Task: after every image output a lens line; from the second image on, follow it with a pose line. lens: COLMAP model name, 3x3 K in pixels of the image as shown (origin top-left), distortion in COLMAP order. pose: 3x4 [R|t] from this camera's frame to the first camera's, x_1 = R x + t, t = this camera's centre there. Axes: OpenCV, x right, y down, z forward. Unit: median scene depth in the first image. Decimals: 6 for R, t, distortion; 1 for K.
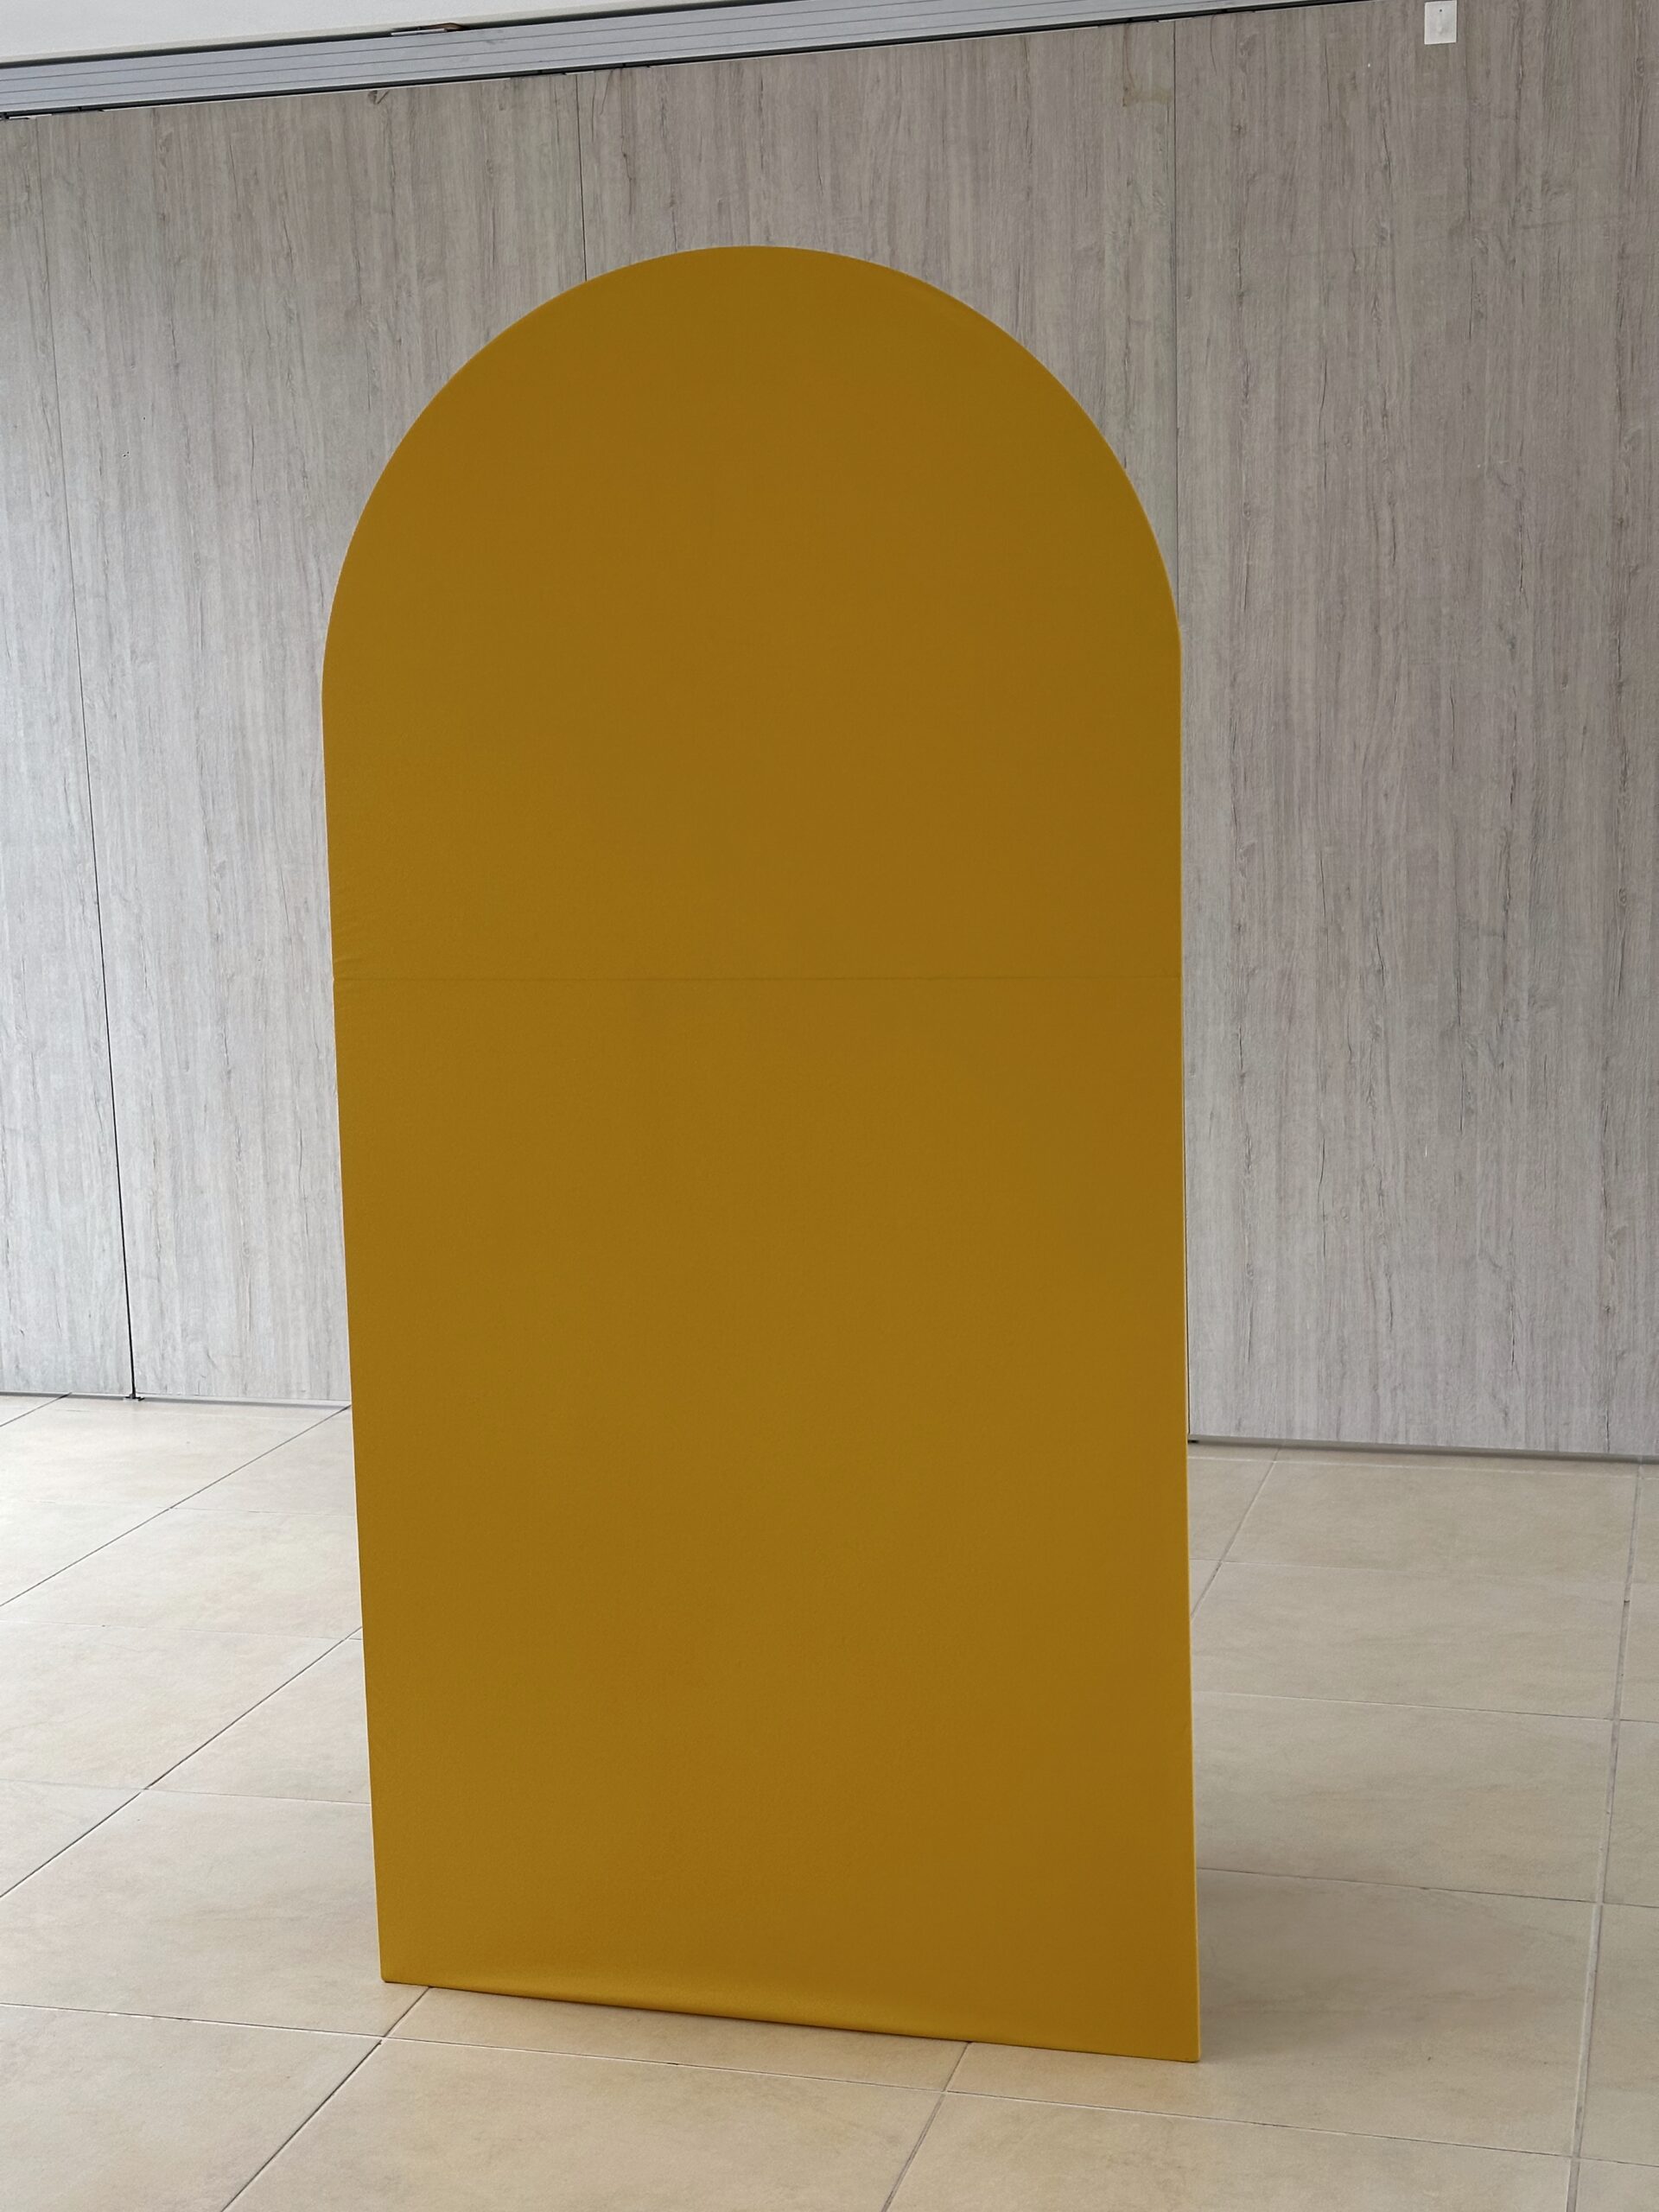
lens RADIAL K [[3077.7, 0, 795.9], [0, 3077.7, 1209.0], [0, 0, 1]] dist [0.123780, 0.000000]
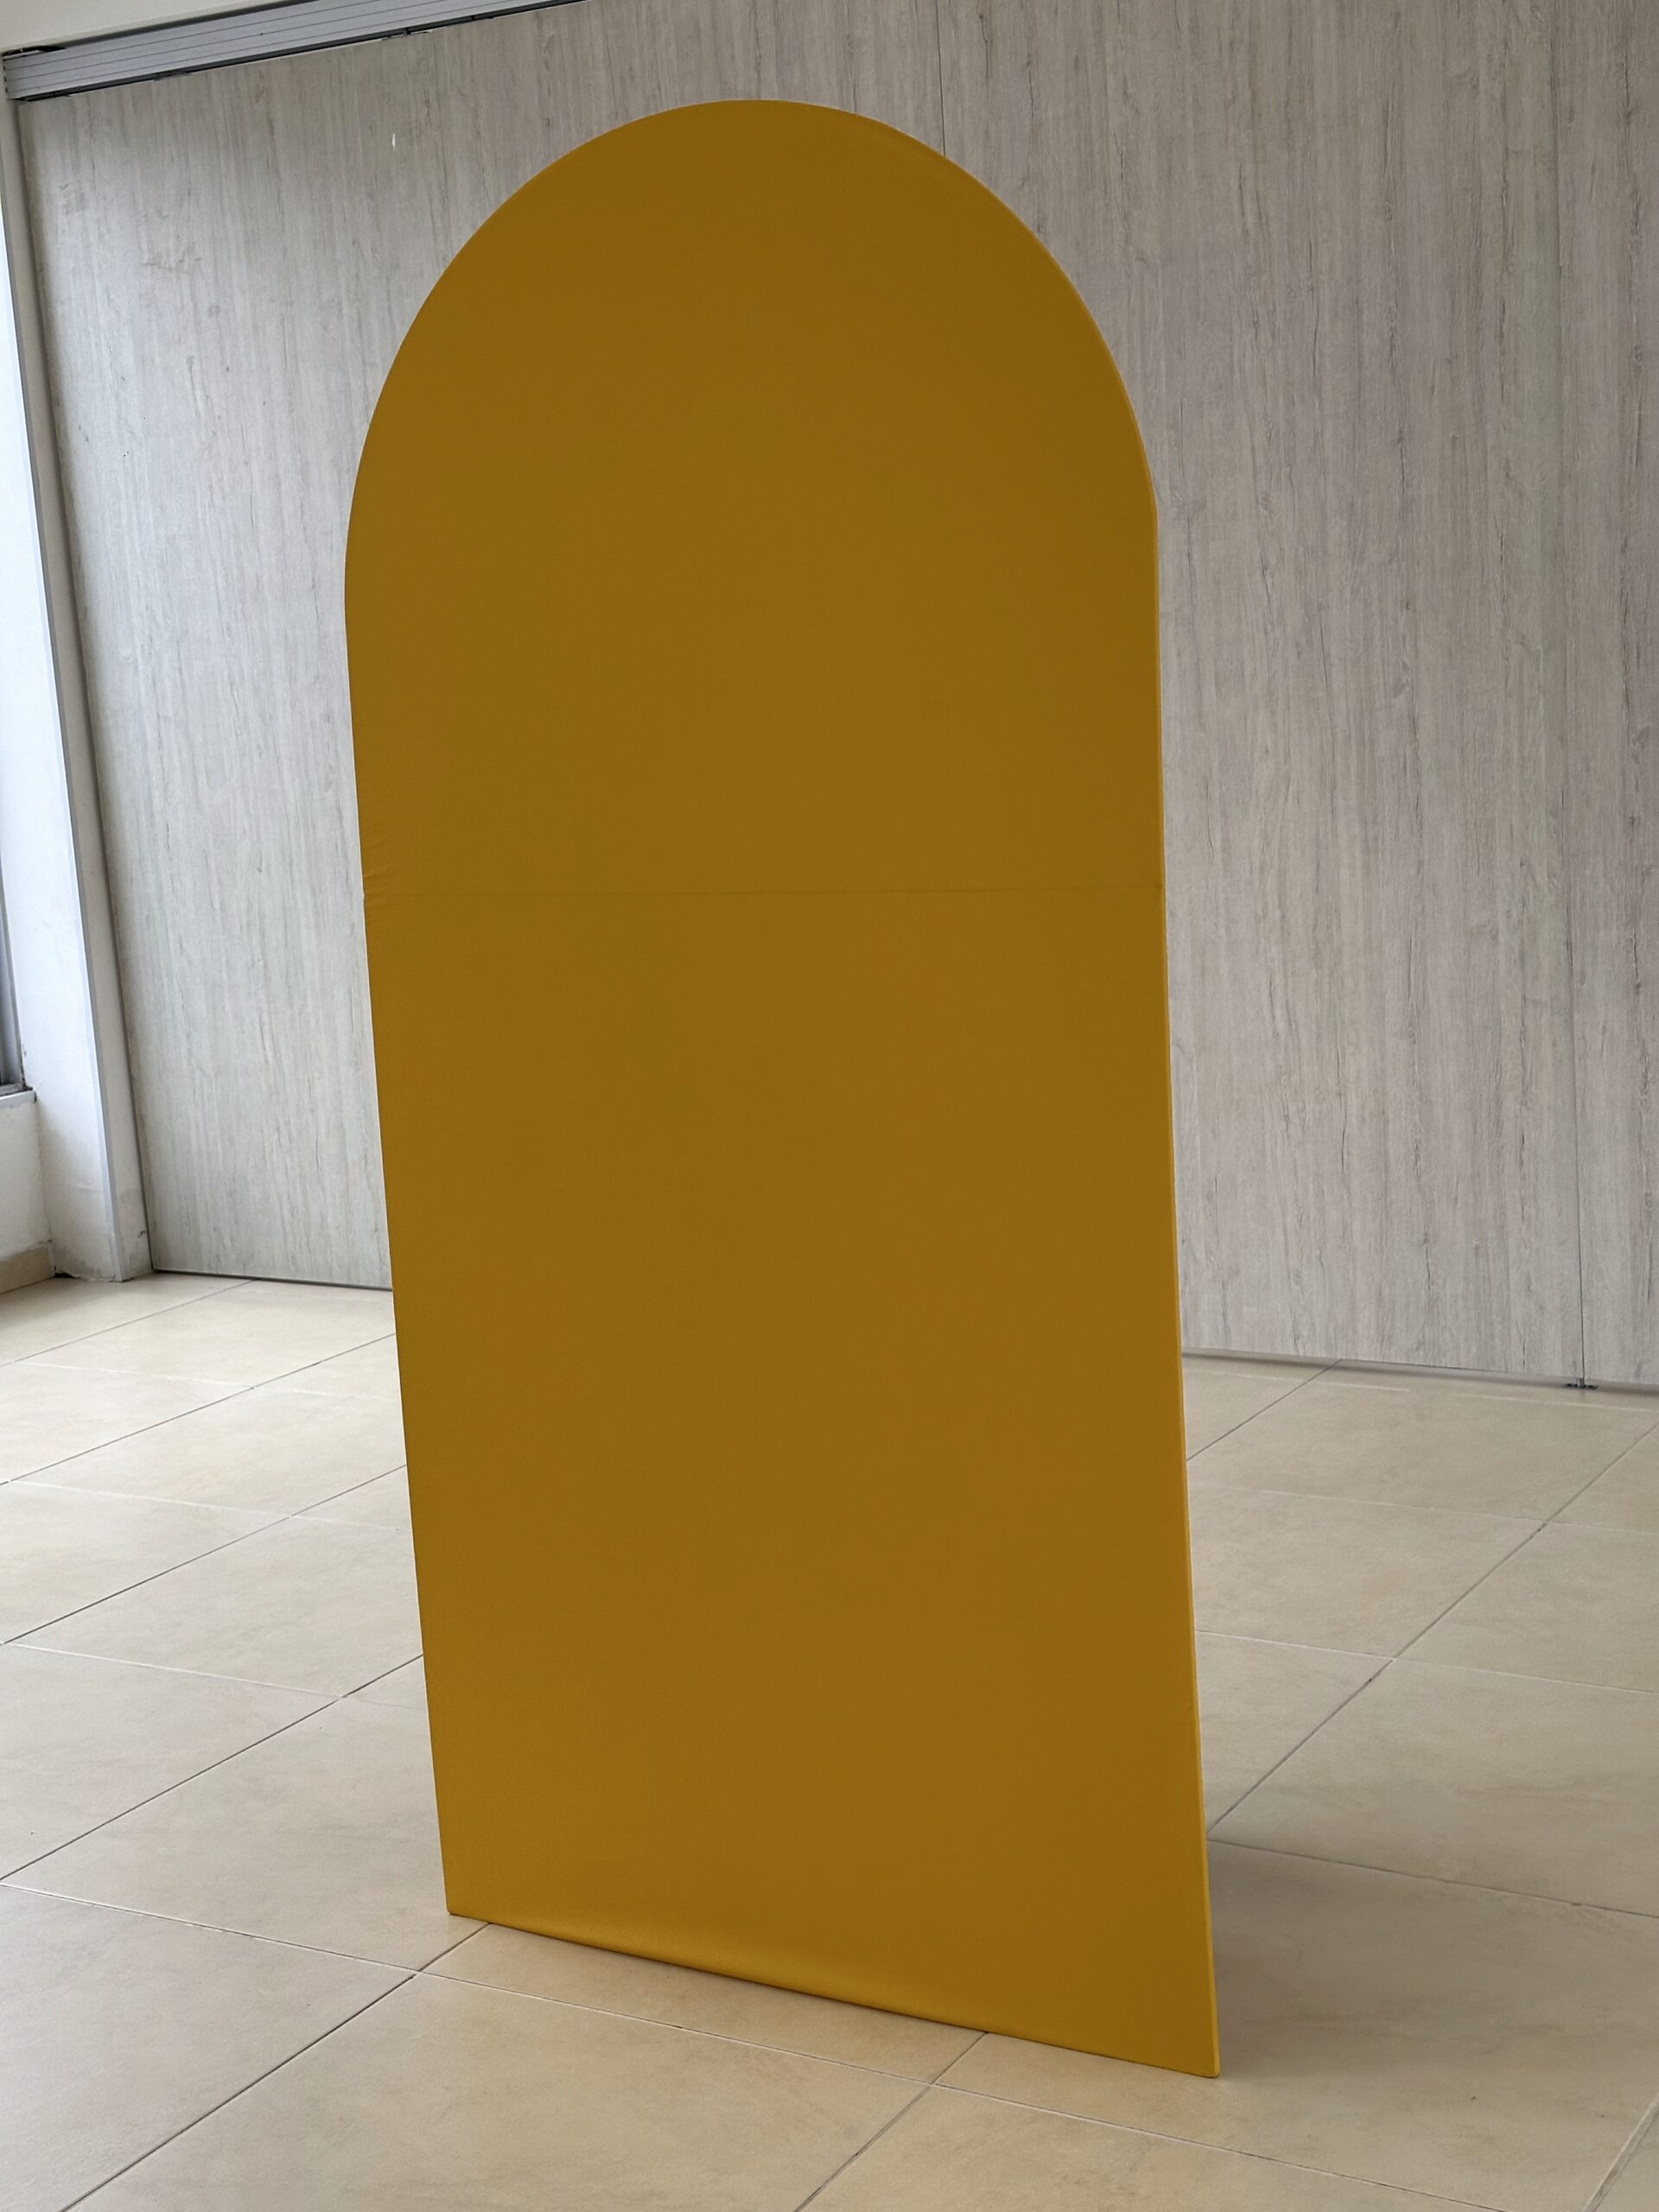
lens RADIAL K [[3077.7, 0, 810.6], [0, 3077.7, 1169.7], [0, 0, 1]] dist [0.123780, 0.000000]
pose [[0.966311, 0.017725, -0.256765, 0.150368], [-0.013315, 0.999733, 0.018904, -0.003407], [0.257031, -0.014849, 0.966289, 0.060550]]
